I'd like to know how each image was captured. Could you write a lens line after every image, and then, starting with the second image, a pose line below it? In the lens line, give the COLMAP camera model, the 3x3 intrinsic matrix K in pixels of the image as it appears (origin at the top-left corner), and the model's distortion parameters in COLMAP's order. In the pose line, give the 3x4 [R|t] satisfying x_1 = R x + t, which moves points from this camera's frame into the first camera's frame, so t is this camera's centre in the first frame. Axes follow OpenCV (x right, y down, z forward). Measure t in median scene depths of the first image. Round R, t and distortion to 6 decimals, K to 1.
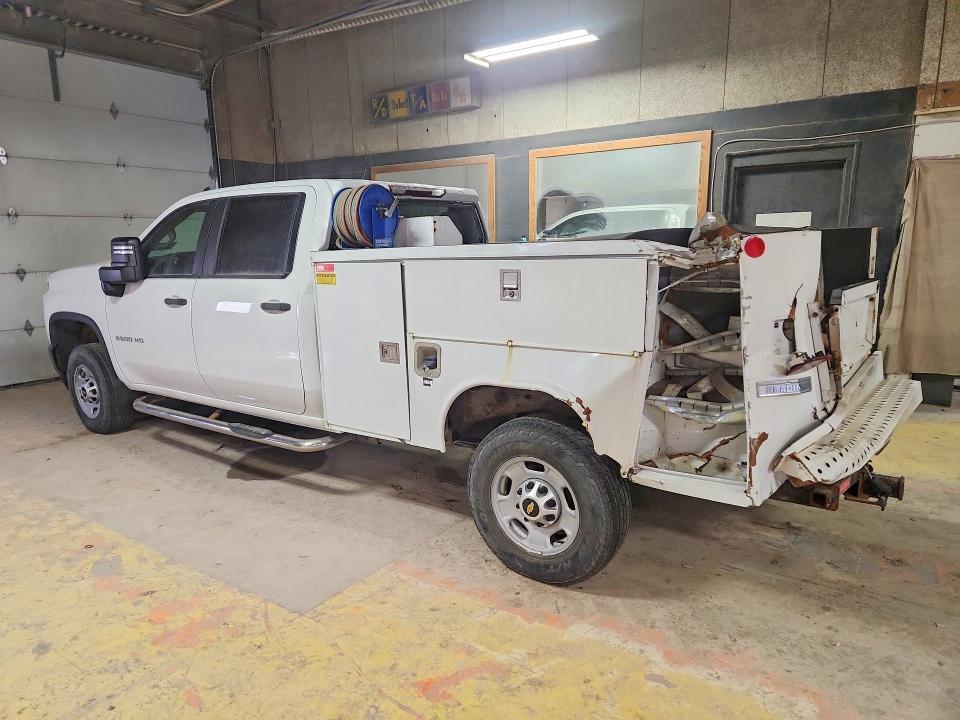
lens RADIAL K [[712.2, 0, 479.8], [0, 712.2, 363.0], [0, 0, 1]] dist [0.041113, -0.015205]
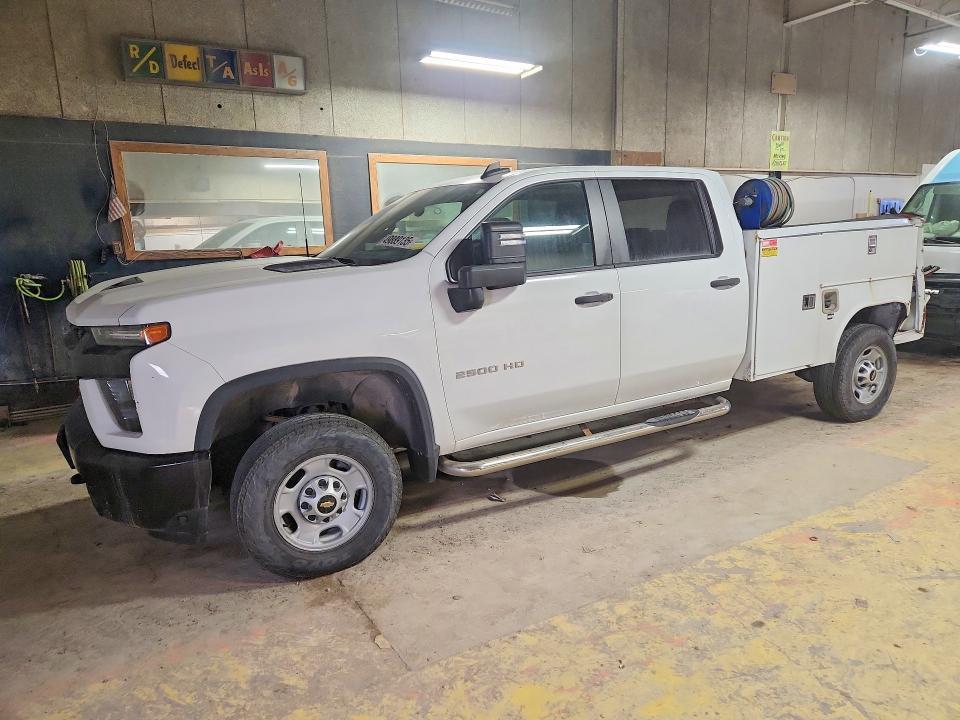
lens RADIAL K [[707.1, 0, 480.6], [0, 707.1, 359.8], [0, 0, 1]] dist [0.048445, -0.014539]
pose [[0.324238, -0.145350, 0.934742, -1.191614], [0.196002, 0.977005, 0.083933, -0.106015], [-0.925447, 0.155997, 0.345271, 0.819278]]
